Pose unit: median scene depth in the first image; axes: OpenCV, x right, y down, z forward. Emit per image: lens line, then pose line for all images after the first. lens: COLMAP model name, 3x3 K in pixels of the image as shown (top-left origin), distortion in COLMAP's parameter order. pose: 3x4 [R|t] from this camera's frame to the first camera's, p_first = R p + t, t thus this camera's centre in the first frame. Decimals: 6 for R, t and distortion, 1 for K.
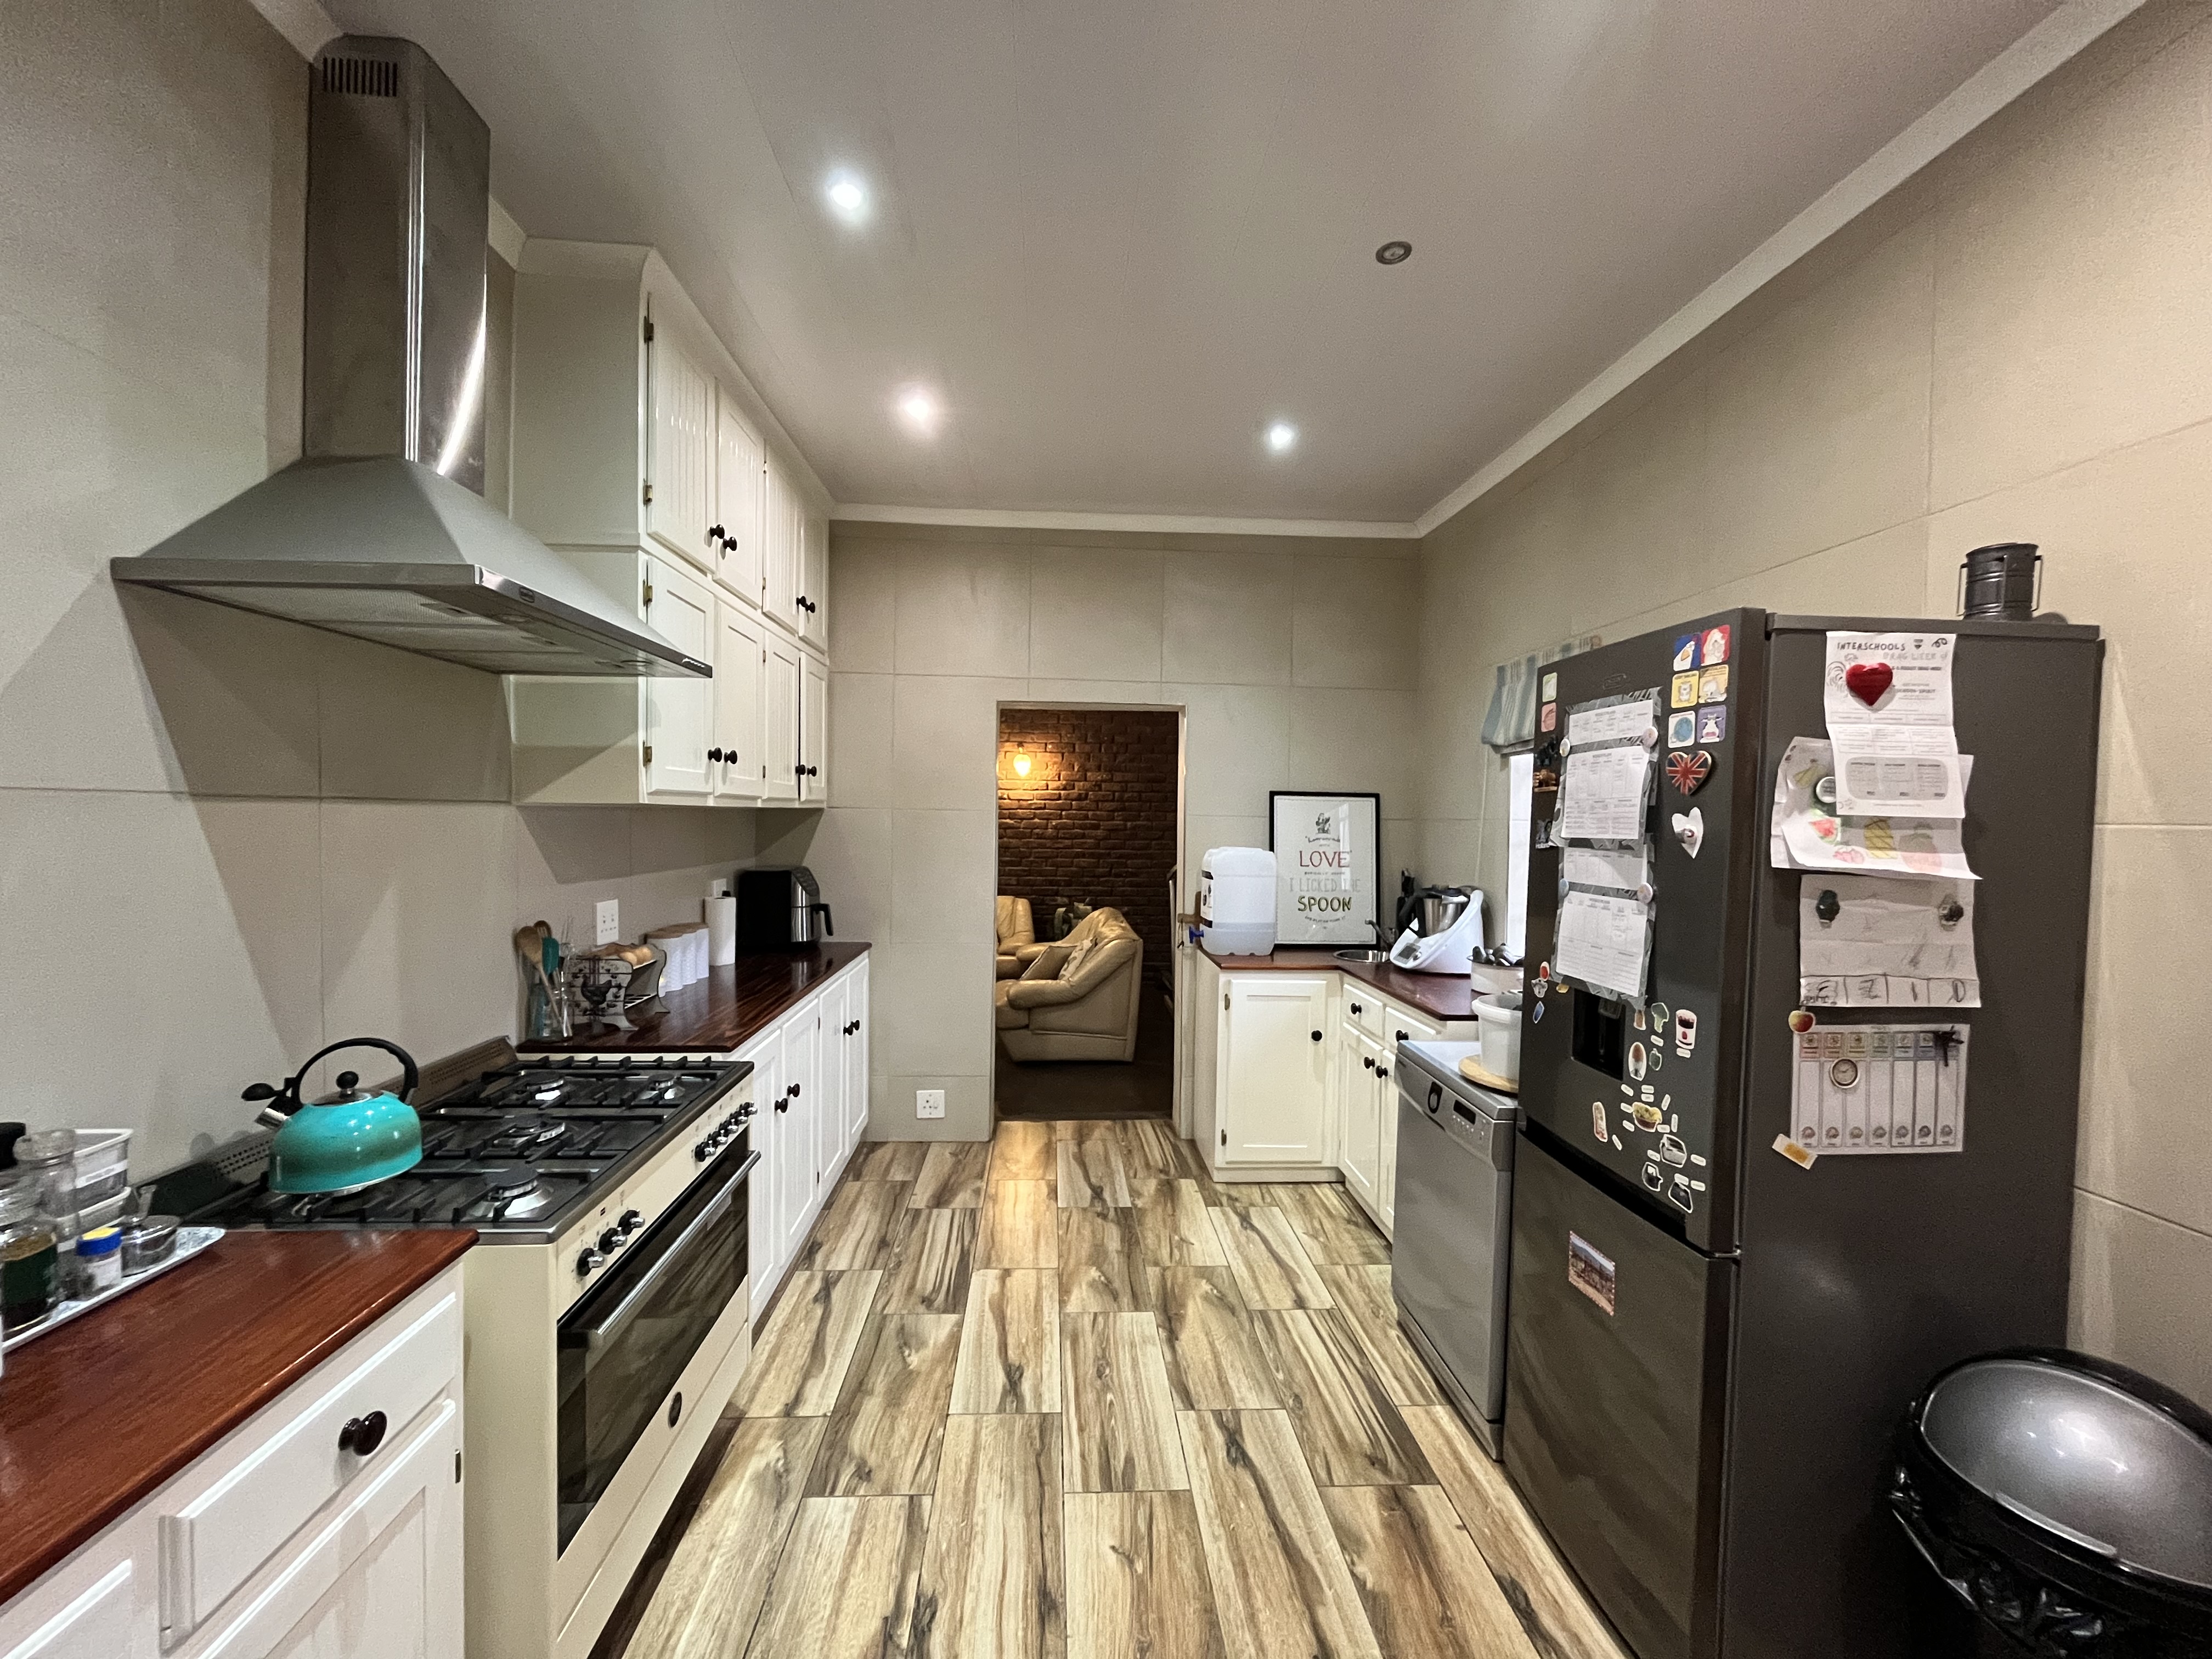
lens RADIAL K [[891.7, 0, 1103.7], [0, 891.7, 831.2], [0, 0, 1]] dist [-0.004561, -0.001026]
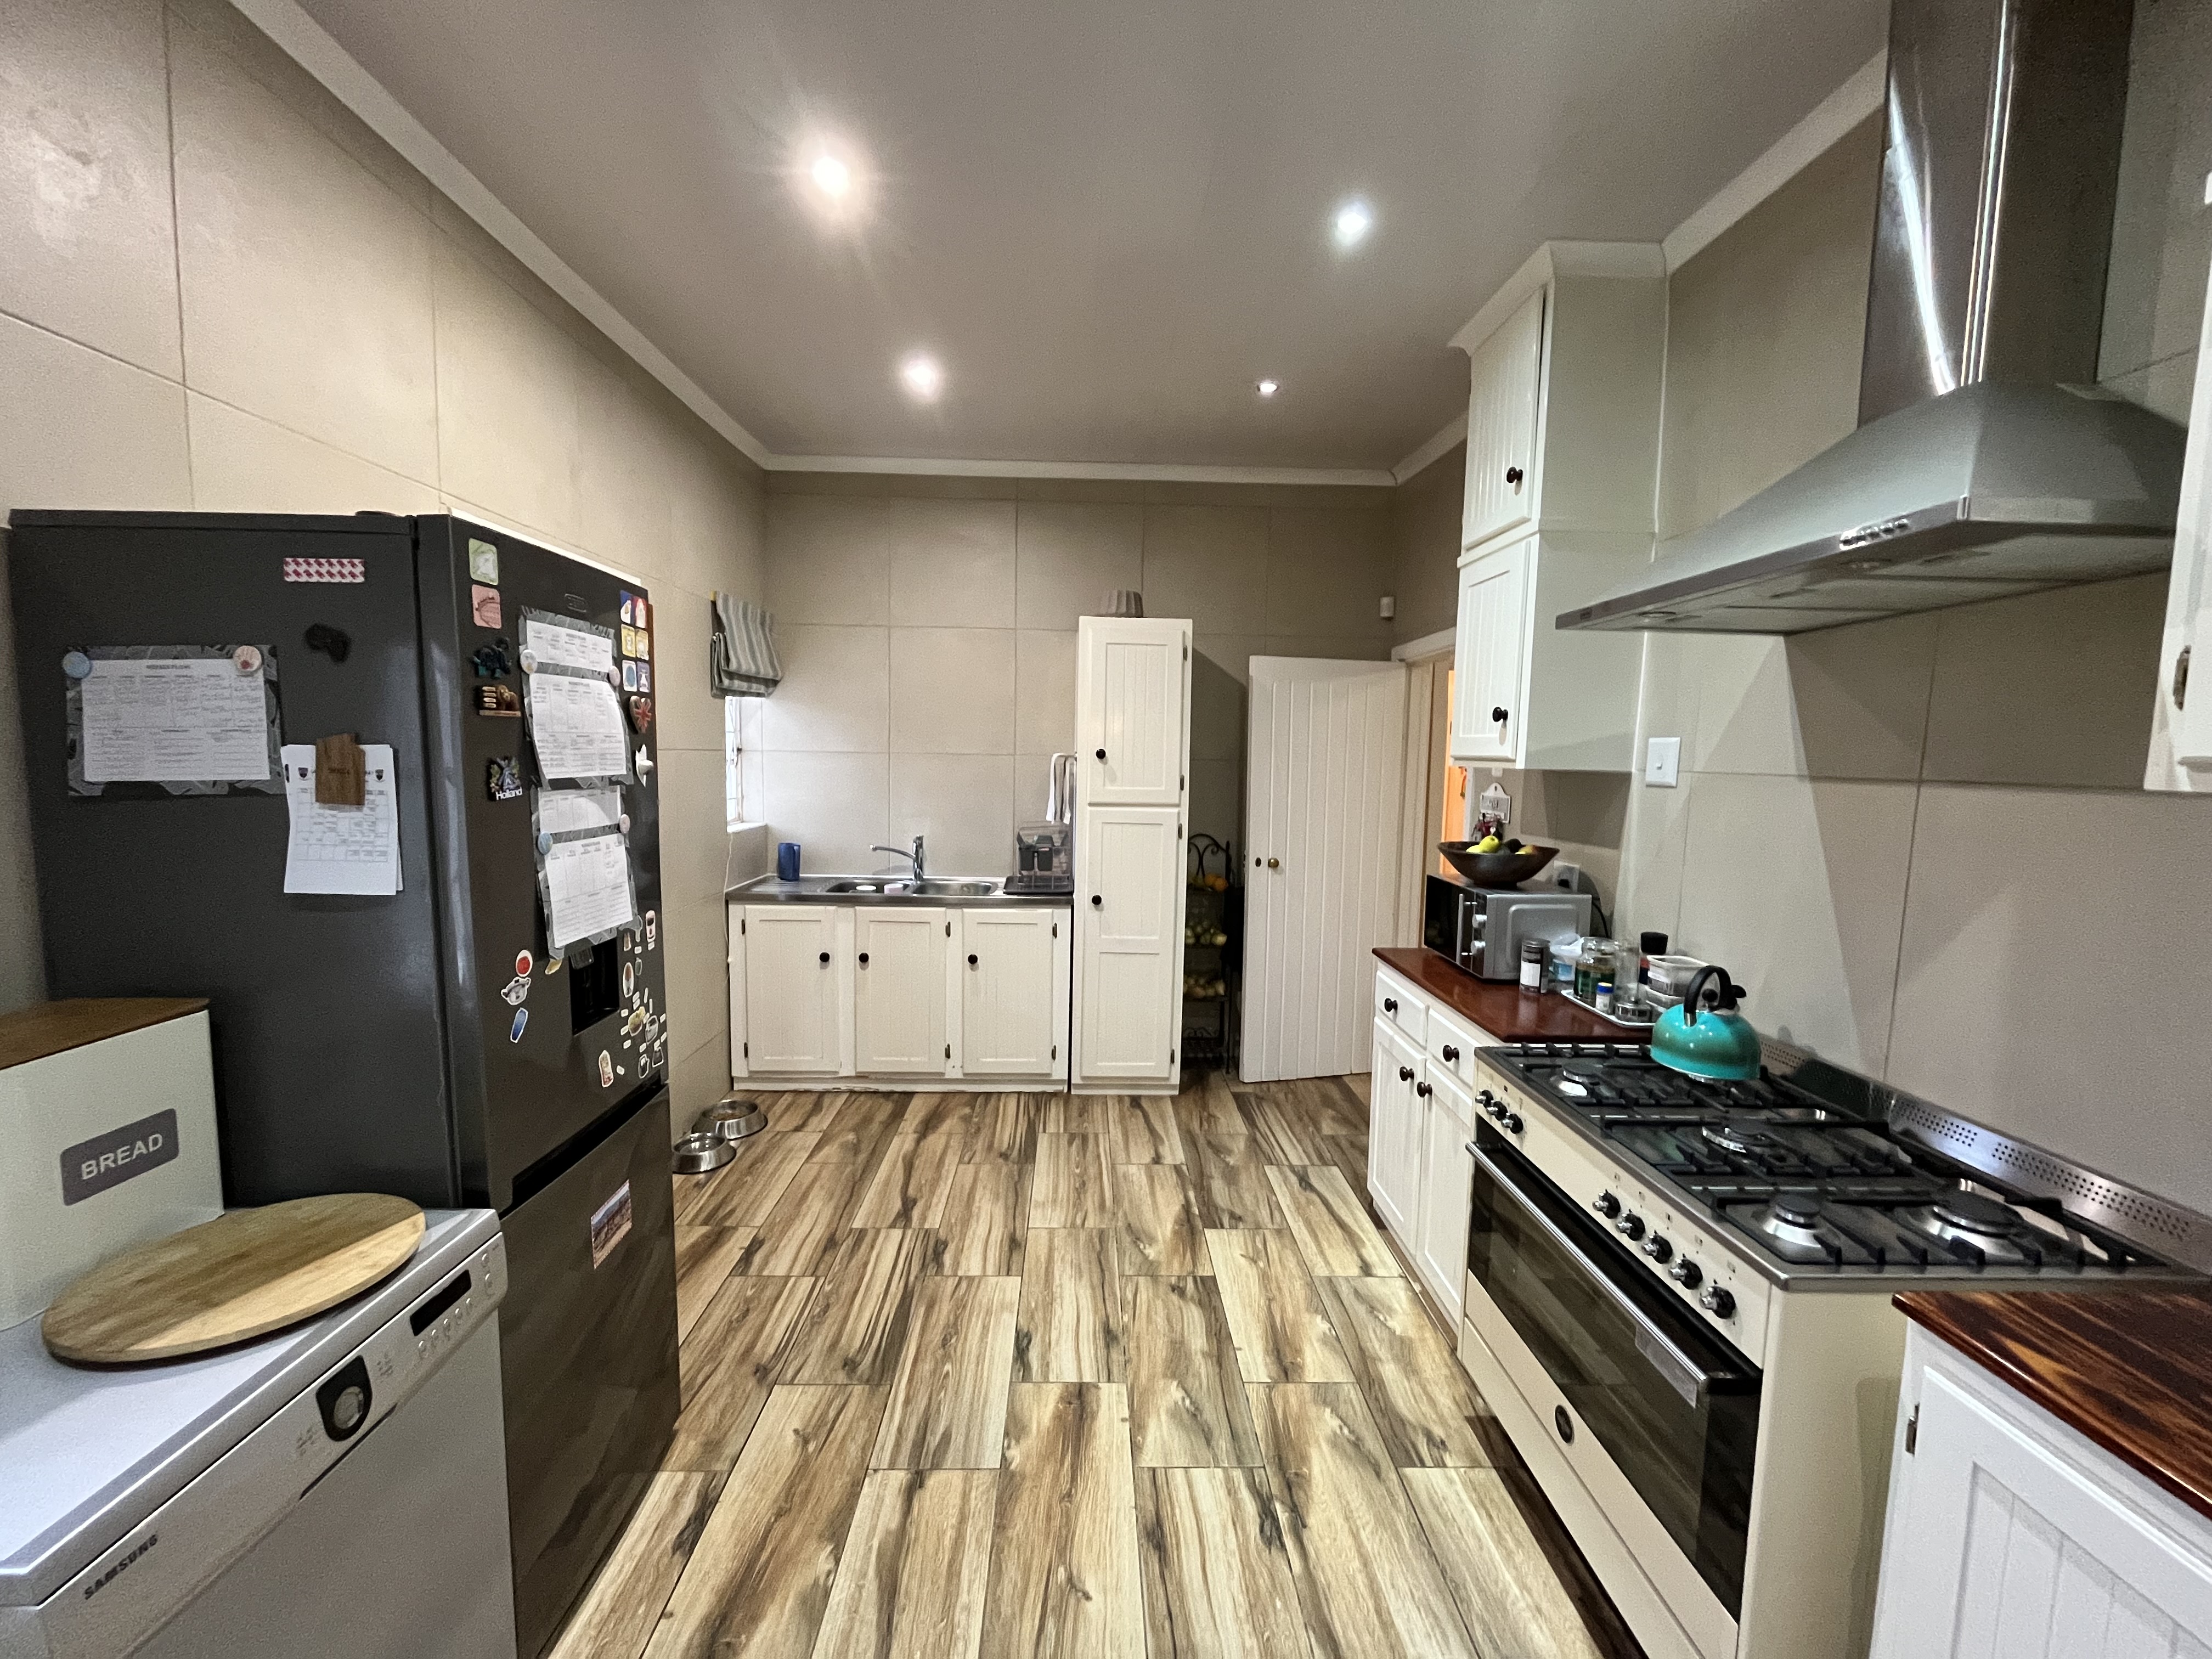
lens RADIAL K [[891.7, 0, 1097.3], [0, 891.7, 834.8], [0, 0, 1]] dist [-0.004561, -0.001026]
pose [[-0.998505, -0.039415, 0.037868, -0.002263], [-0.035065, 0.993382, 0.109372, -0.048470], [-0.041929, 0.107880, -0.993279, 1.802042]]
